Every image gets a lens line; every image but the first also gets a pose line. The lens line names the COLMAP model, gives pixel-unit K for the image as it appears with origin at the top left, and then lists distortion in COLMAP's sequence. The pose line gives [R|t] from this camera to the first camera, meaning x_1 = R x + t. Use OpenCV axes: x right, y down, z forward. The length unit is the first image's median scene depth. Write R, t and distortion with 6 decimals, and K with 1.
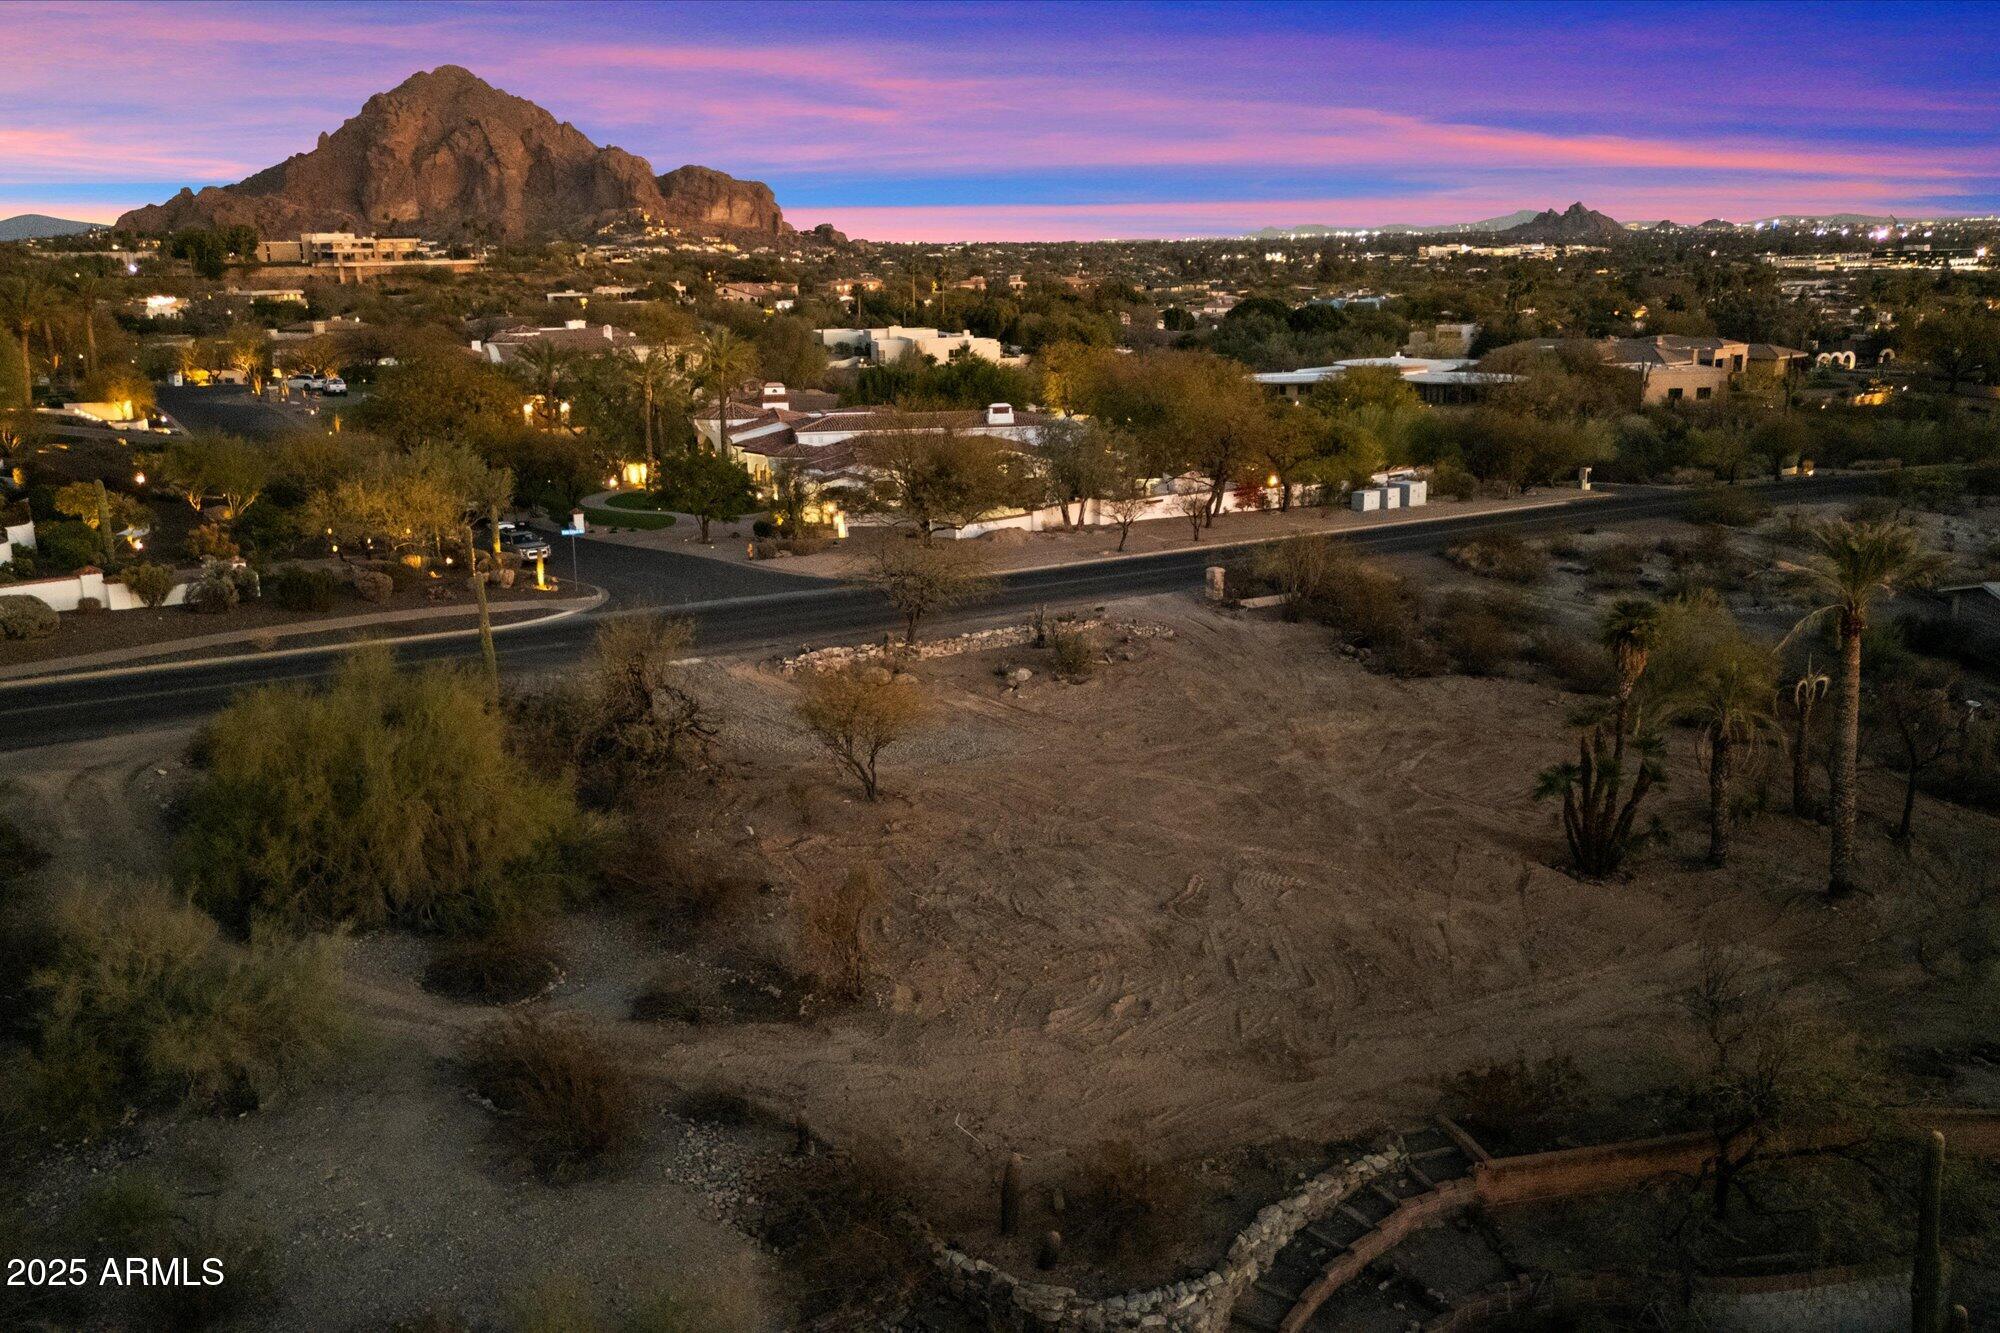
lens RADIAL K [[1738.8, 0, 1006.9], [0, 1738.8, 660.2], [0, 0, 1]] dist [0.084382, -0.105422]
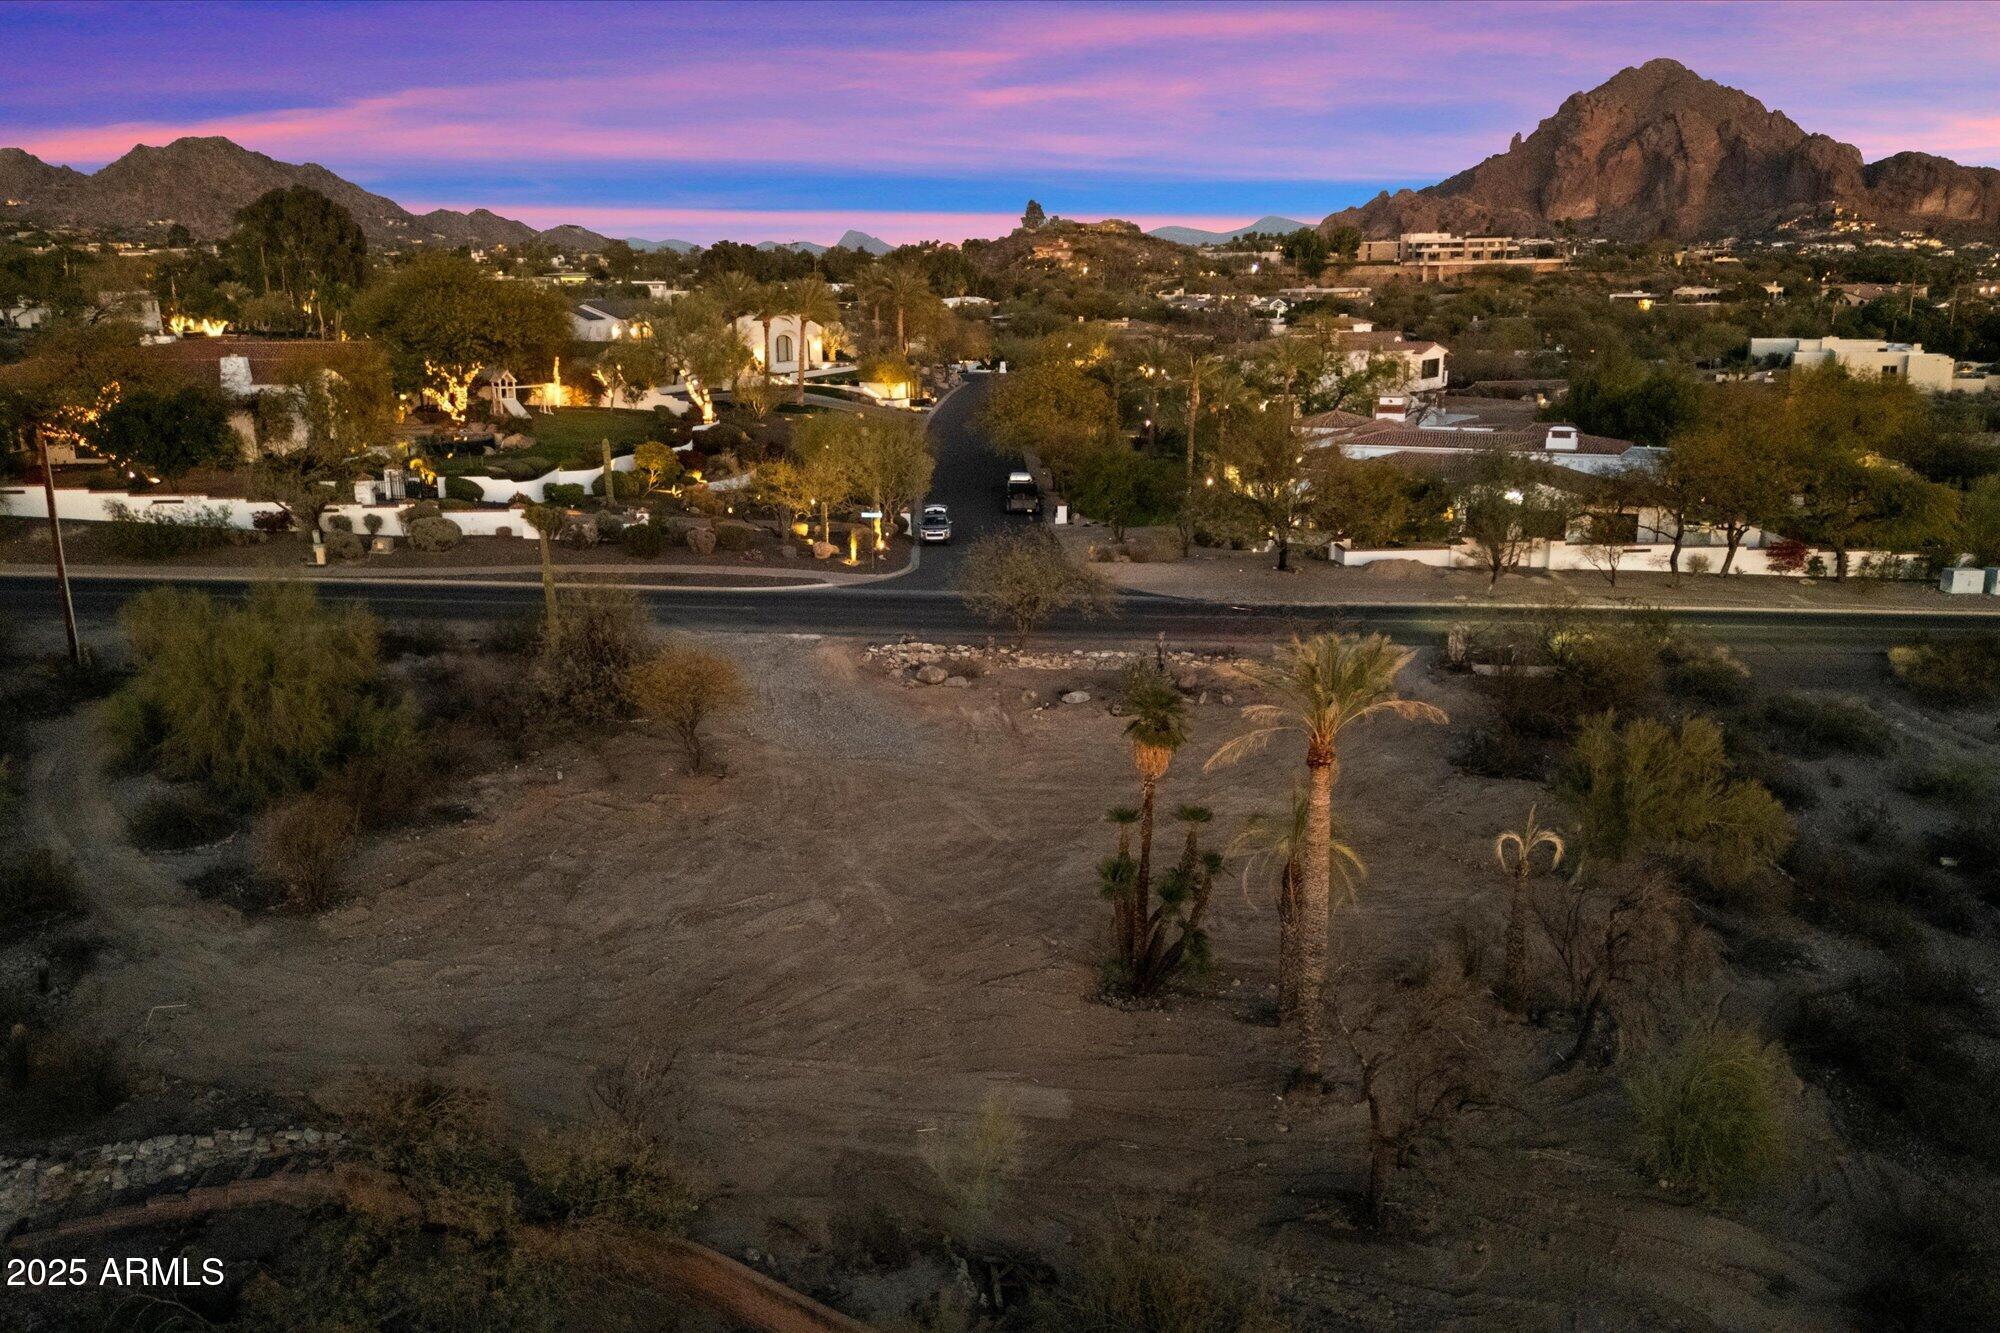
lens RADIAL K [[1738.8, 0, 1009.0], [0, 1738.8, 668.9], [0, 0, 1]] dist [0.084382, -0.105422]
pose [[0.803356, 0.146255, -0.577260, 0.372527], [-0.142735, 0.988405, 0.051783, -0.036300], [0.578140, 0.040796, 0.814917, 0.121872]]
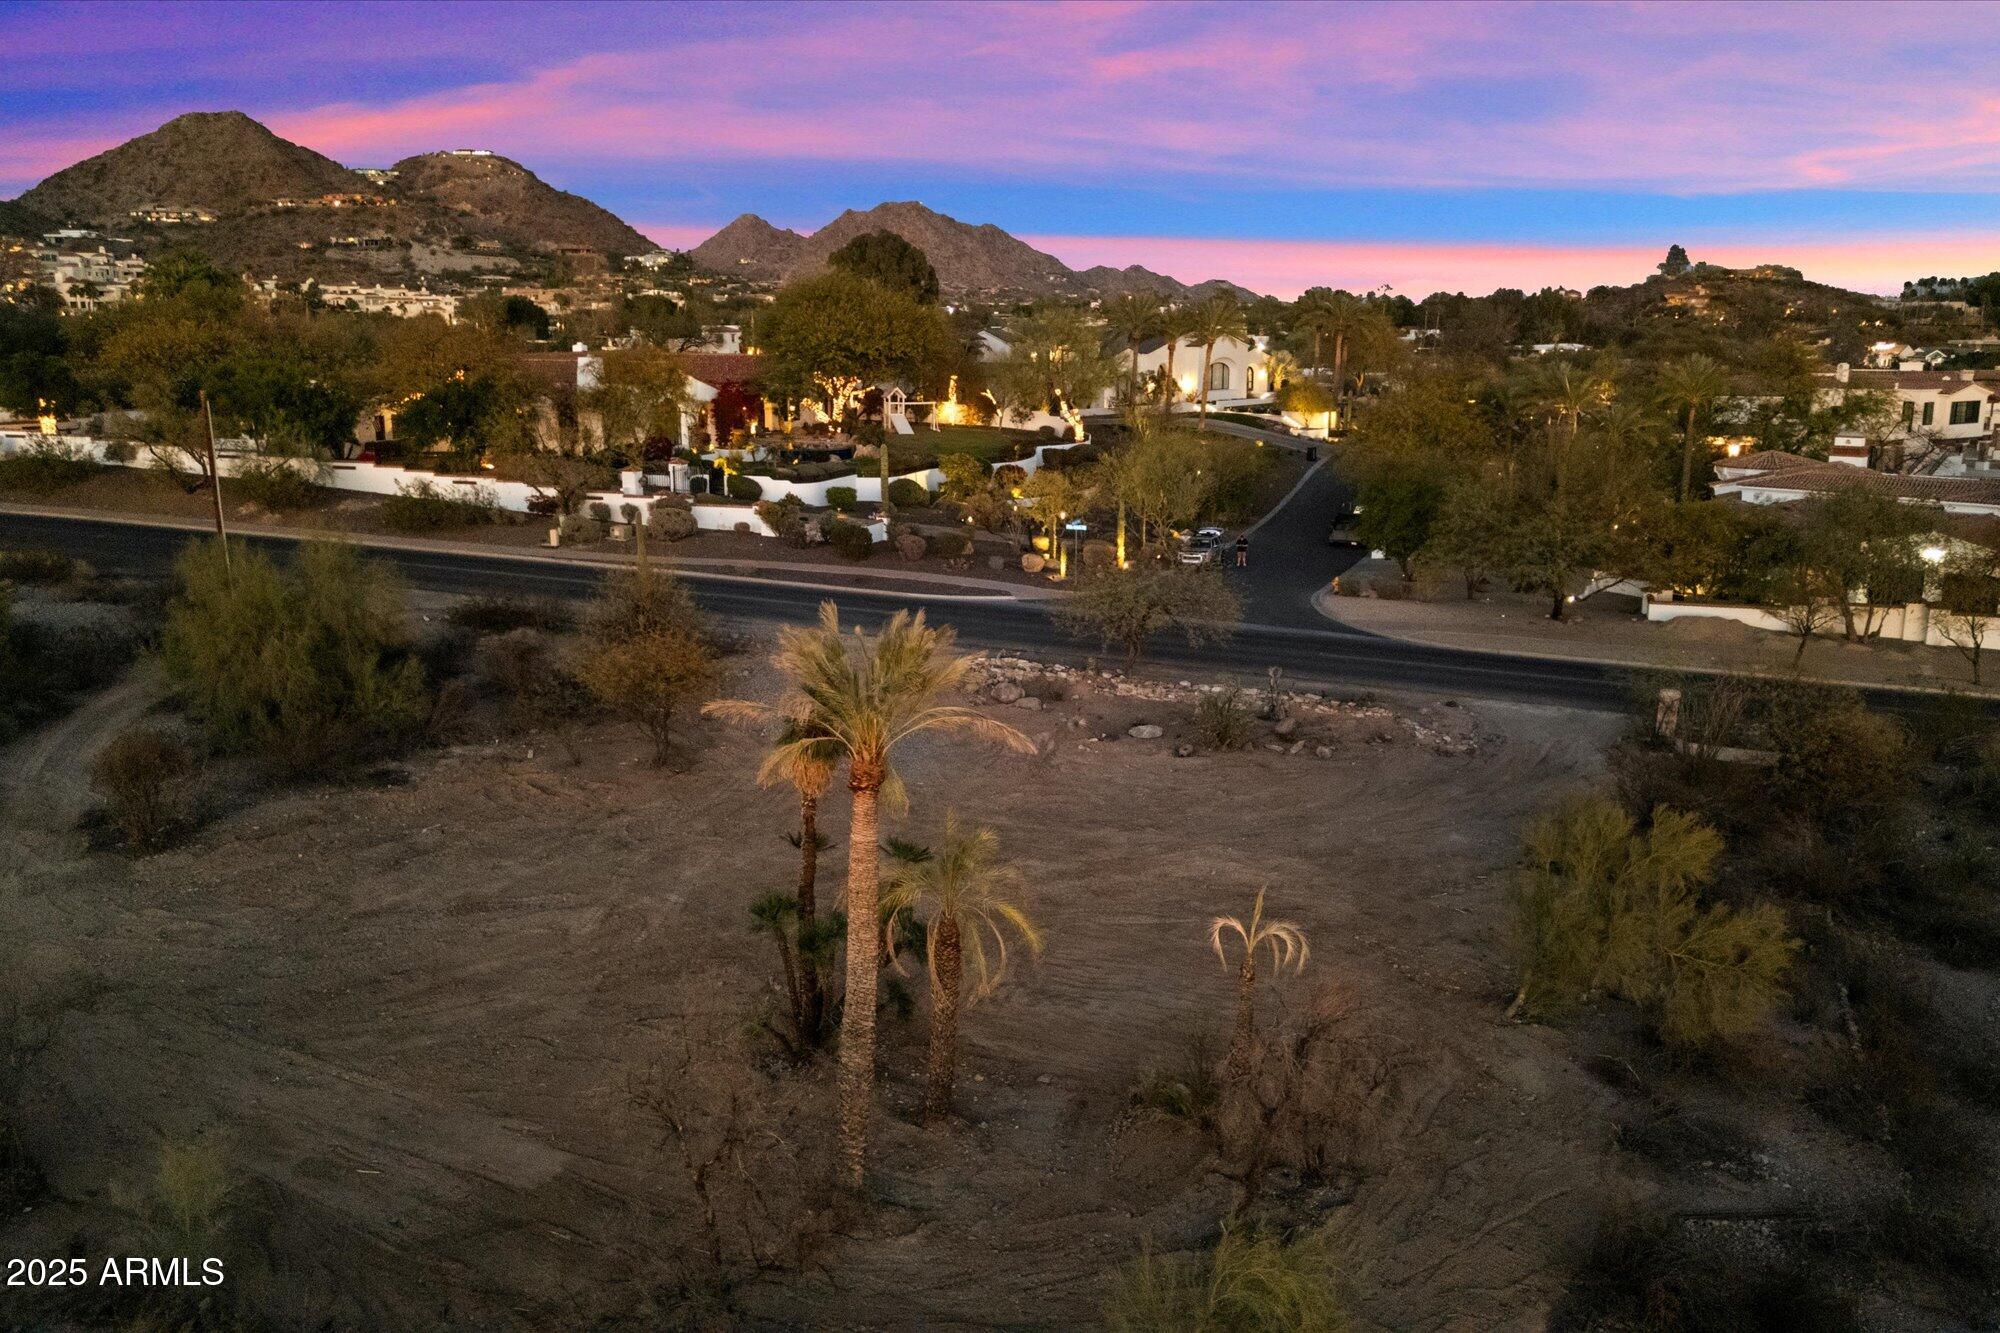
lens RADIAL K [[1738.8, 0, 1004.4], [0, 1738.8, 671.6], [0, 0, 1]] dist [0.084382, -0.105422]
pose [[0.540968, 0.185677, -0.820292, 0.457917], [-0.204469, 0.975099, 0.085874, -0.054586], [0.815810, 0.121269, 0.565462, 0.313217]]
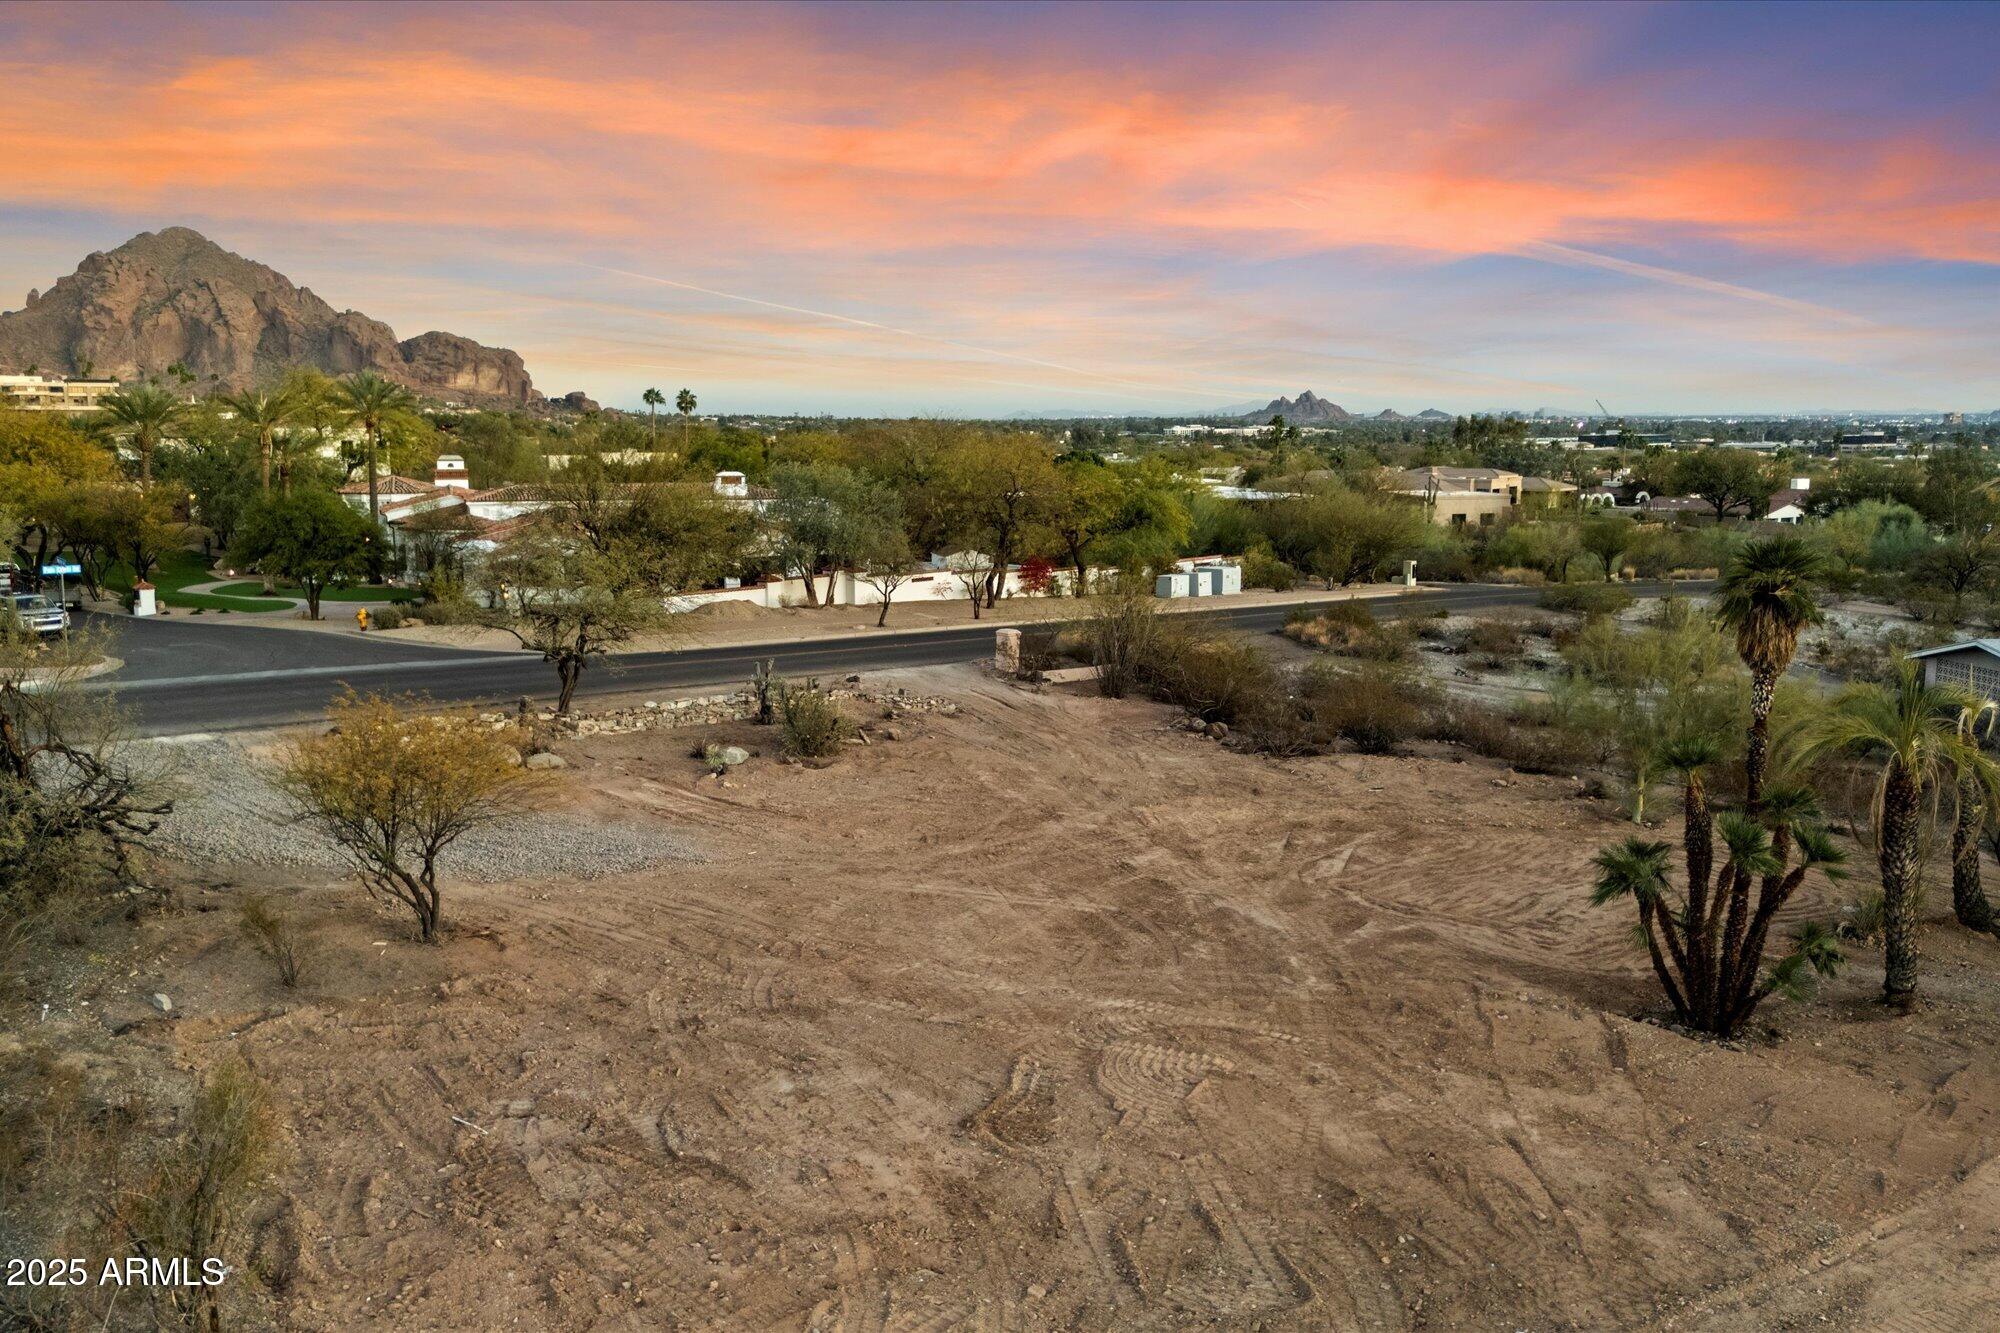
lens RADIAL K [[1738.8, 0, 1012.7], [0, 1738.8, 659.8], [0, 0, 1]] dist [0.084382, -0.105422]
pose [[0.990129, -0.003625, 0.140112, 0.014884], [0.017402, 0.995109, -0.097234, 0.026399], [-0.139074, 0.098713, 0.985350, 0.224082]]
